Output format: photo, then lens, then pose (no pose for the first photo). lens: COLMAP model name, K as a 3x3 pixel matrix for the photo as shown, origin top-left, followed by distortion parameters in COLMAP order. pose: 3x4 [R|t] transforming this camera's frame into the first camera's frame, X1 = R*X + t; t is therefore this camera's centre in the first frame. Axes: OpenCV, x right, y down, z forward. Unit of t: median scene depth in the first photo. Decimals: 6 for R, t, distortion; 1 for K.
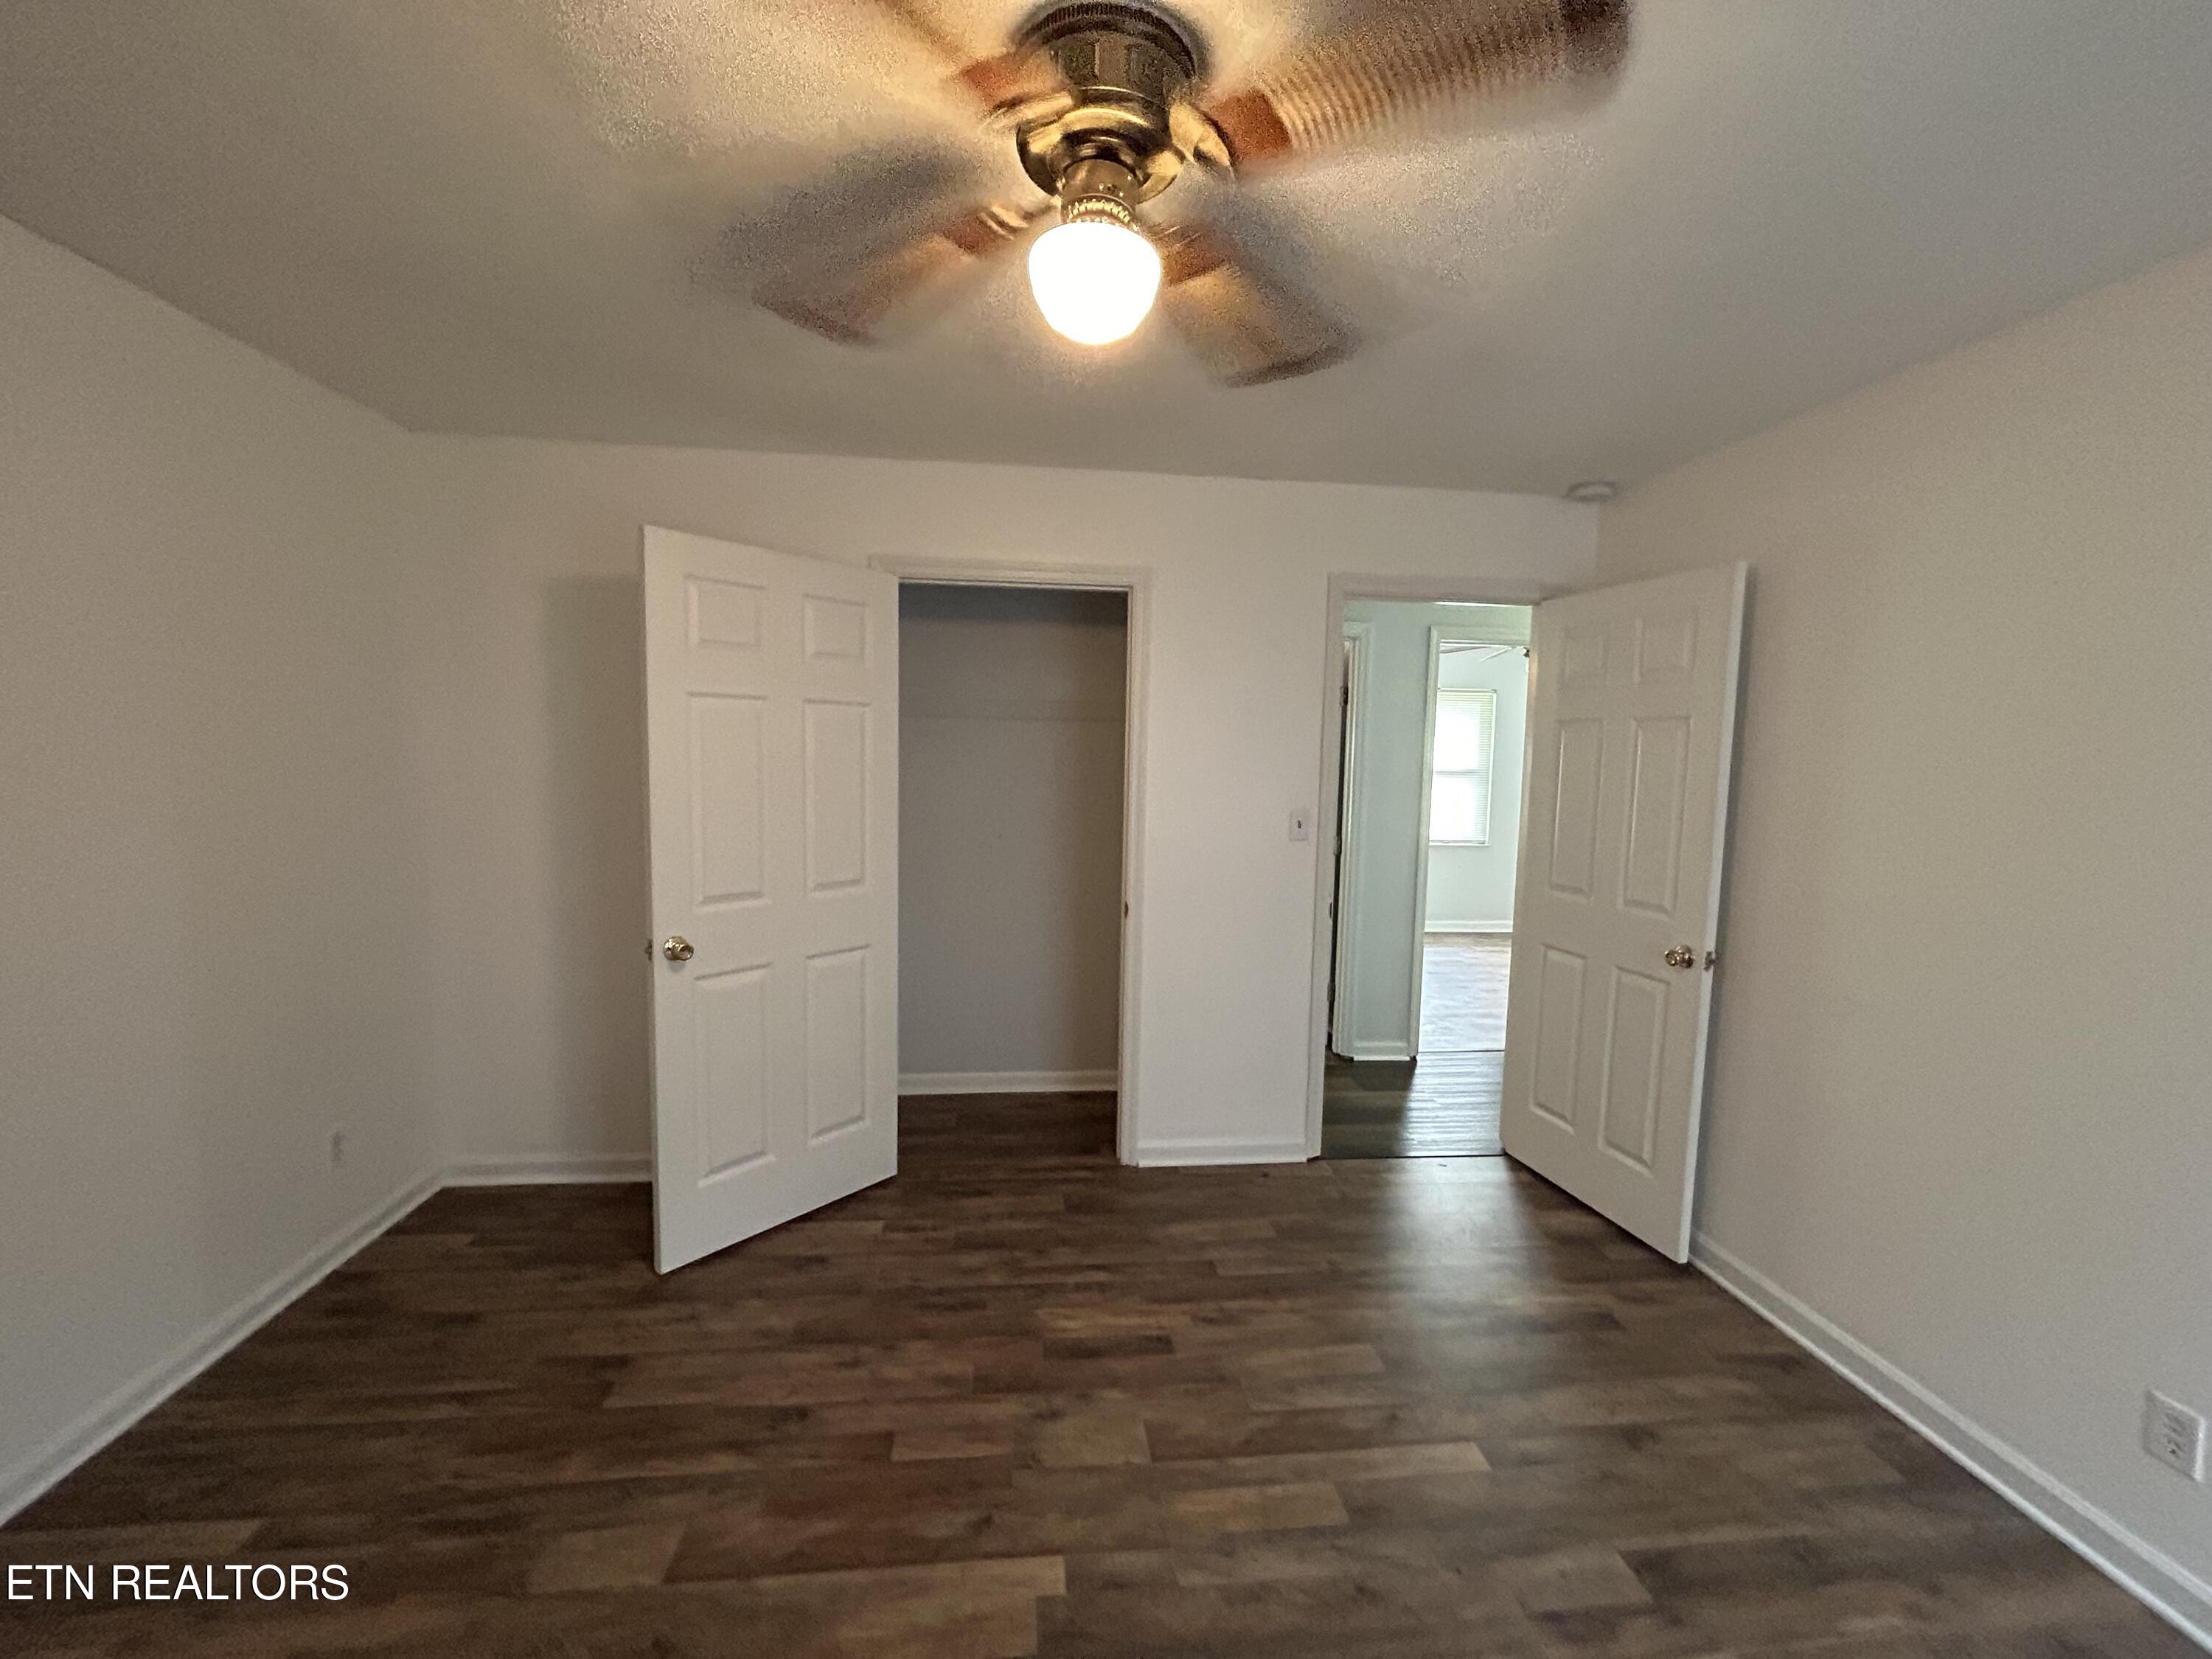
lens RADIAL K [[898.6, 0, 1112.6], [0, 898.6, 826.5], [0, 0, 1]] dist [0.001598, 0.000179]
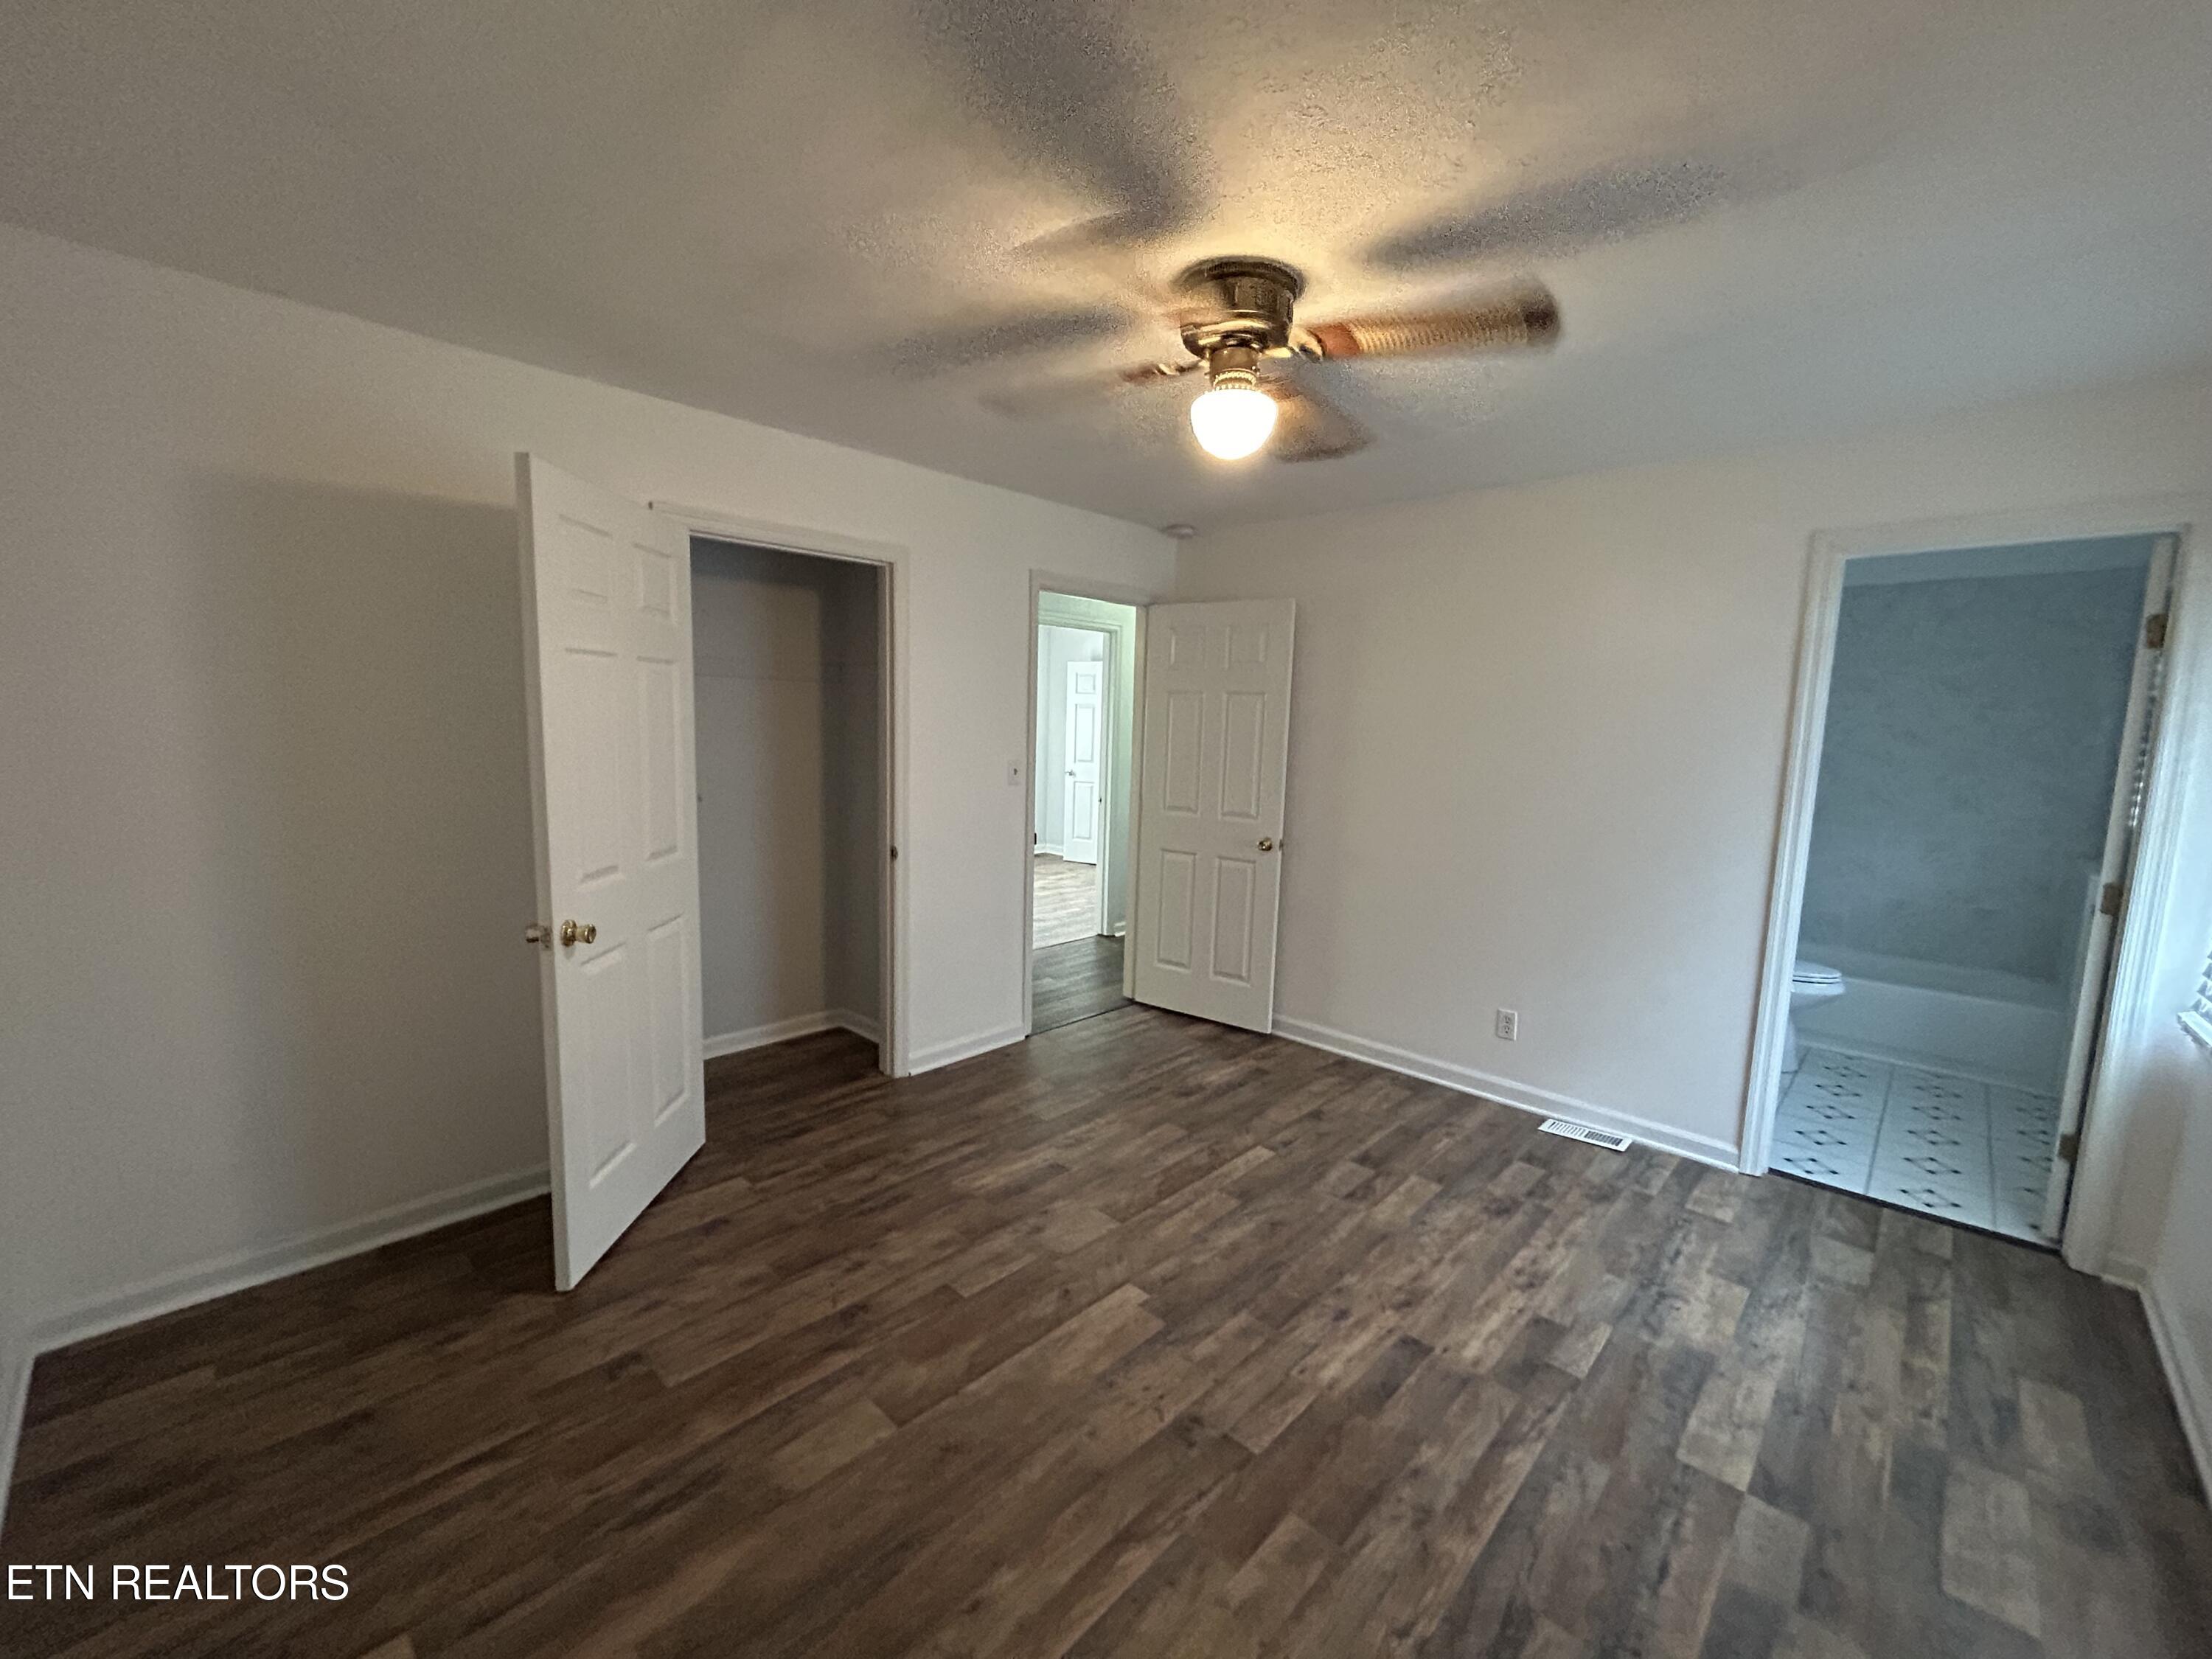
lens RADIAL K [[896.8, 0, 1108.5], [0, 896.8, 825.0], [0, 0, 1]] dist [-0.009988, 0.007294]
pose [[0.762600, -0.077464, 0.642215, -0.676742], [0.041725, 0.996627, 0.070667, -0.014407], [-0.645523, -0.027094, 0.763260, -0.035159]]
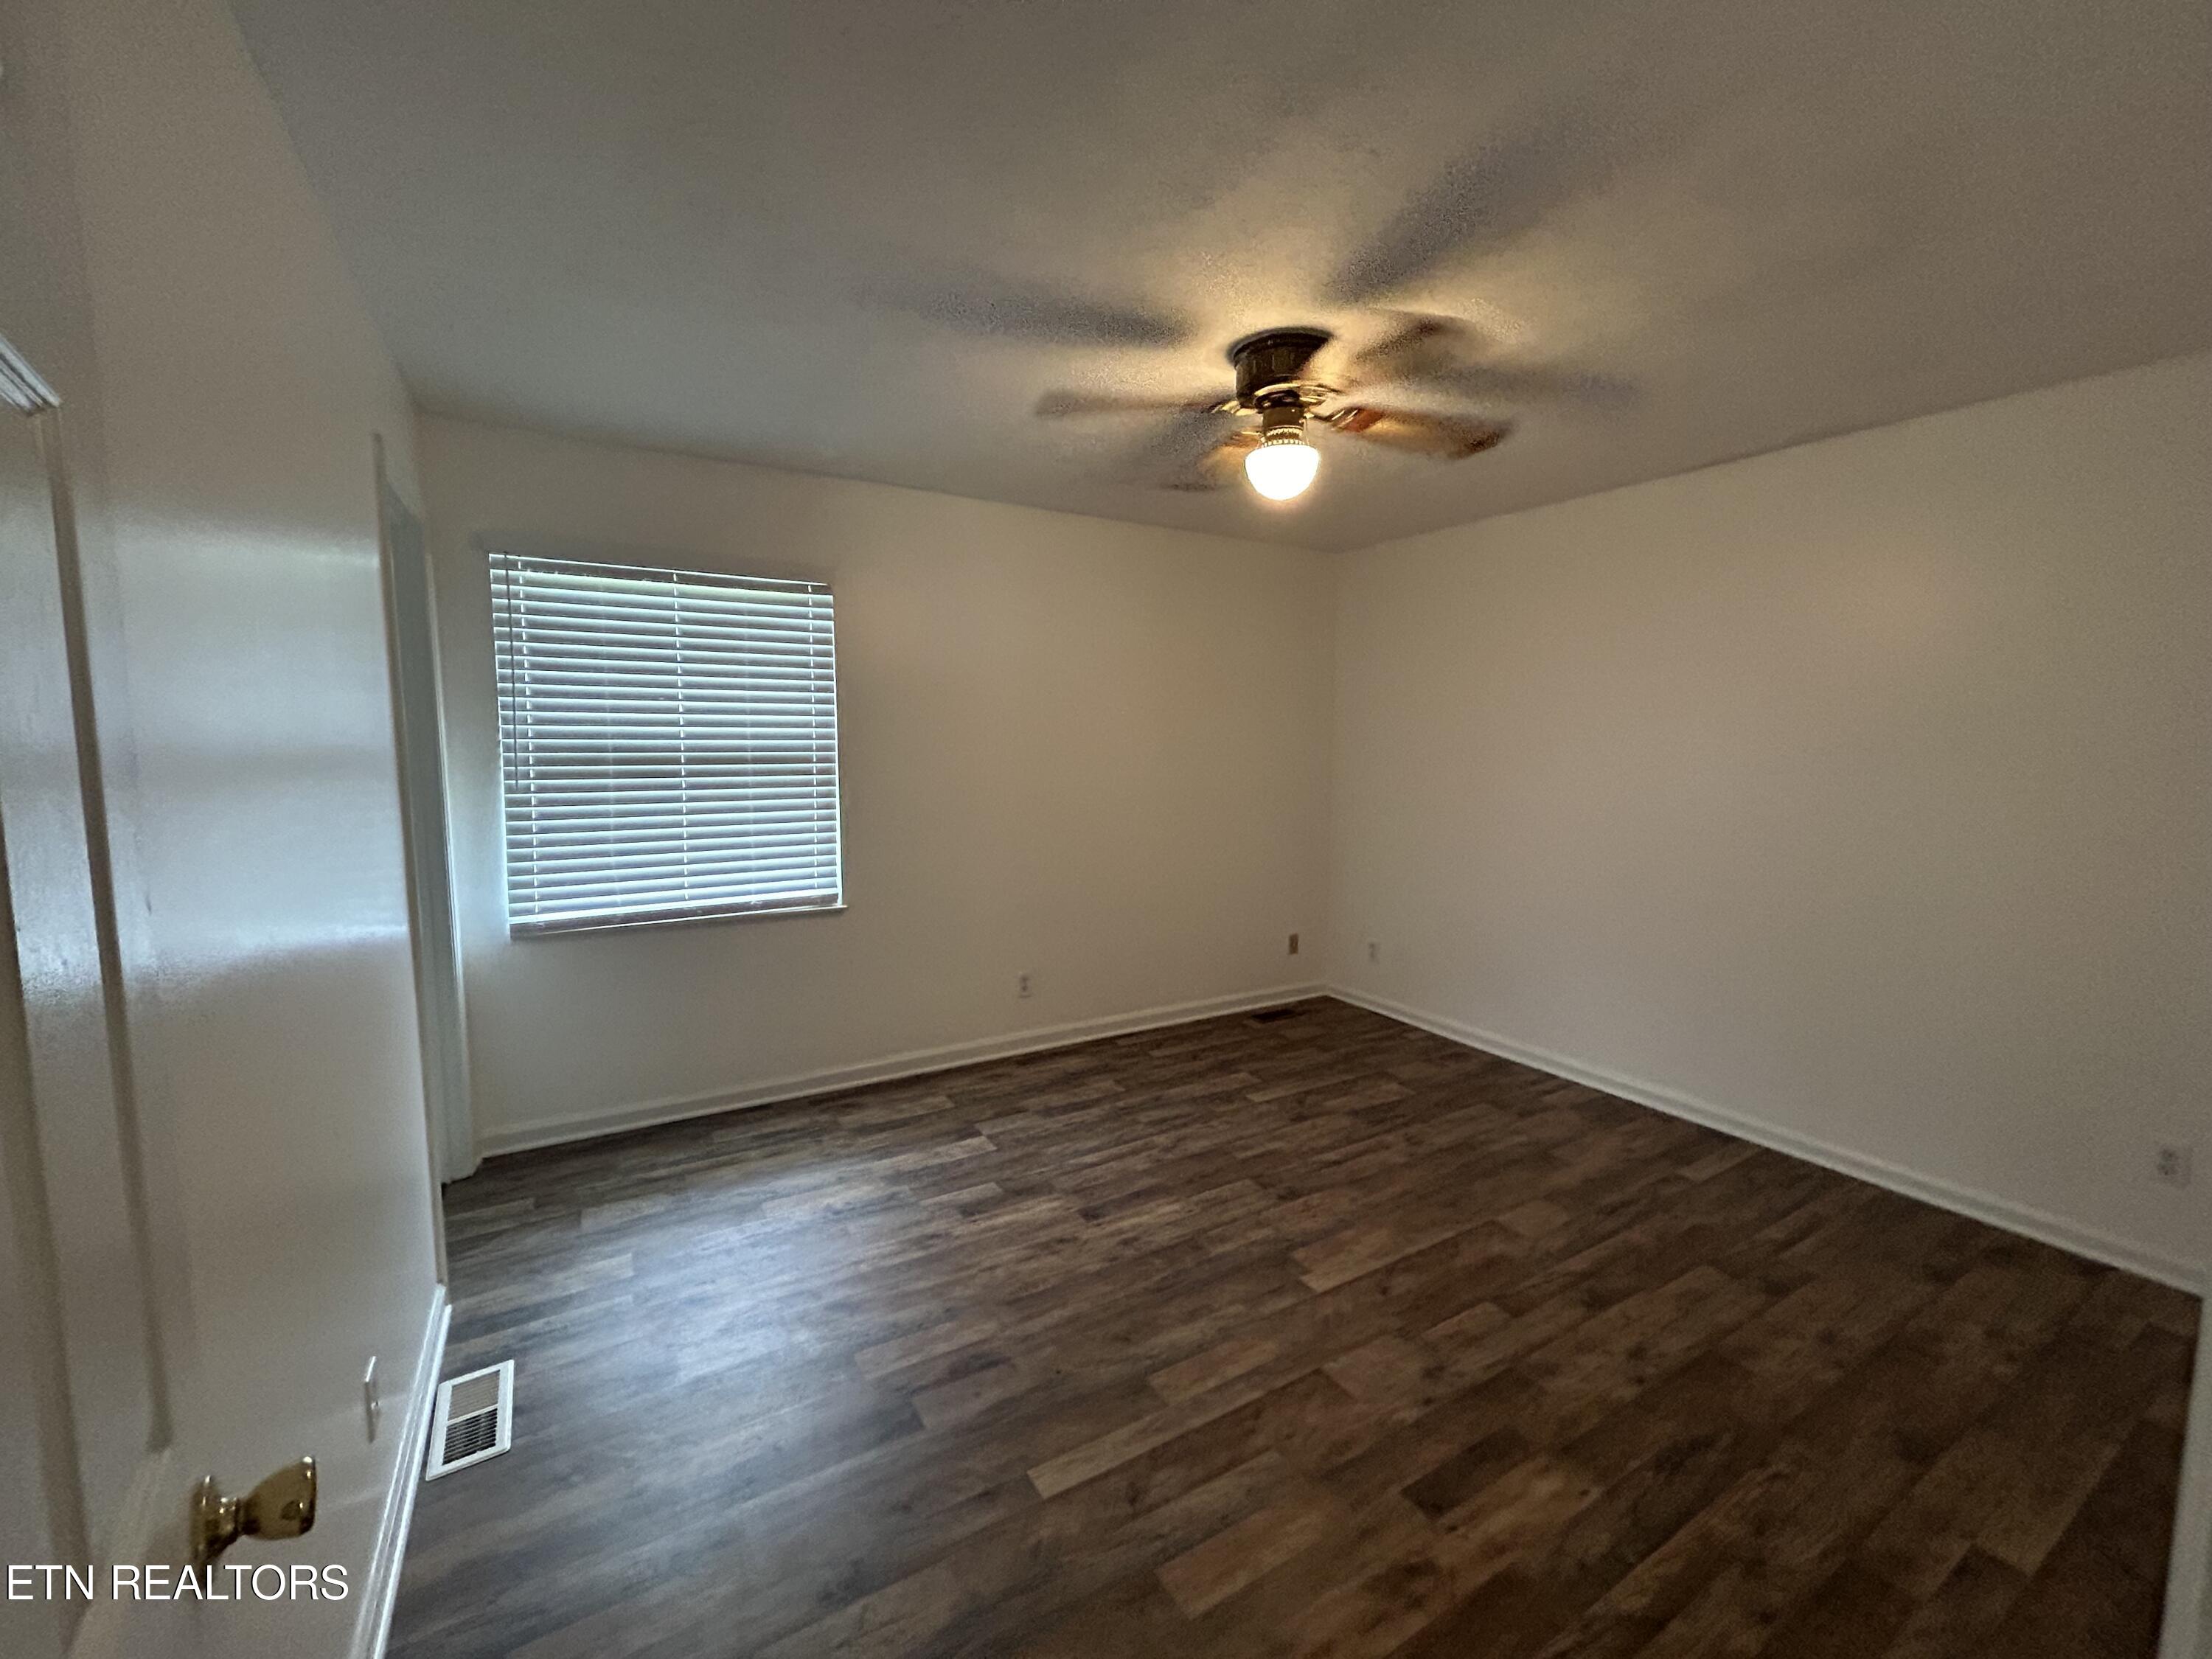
lens RADIAL K [[891.7, 0, 1105.5], [0, 891.7, 828.0], [0, 0, 1]] dist [-0.000762, 0.000532]
pose [[-0.909041, 0.016131, -0.416395, 0.593174], [-0.059057, 0.984177, 0.167057, -0.089314], [0.412501, 0.176452, -0.893704, 1.430652]]
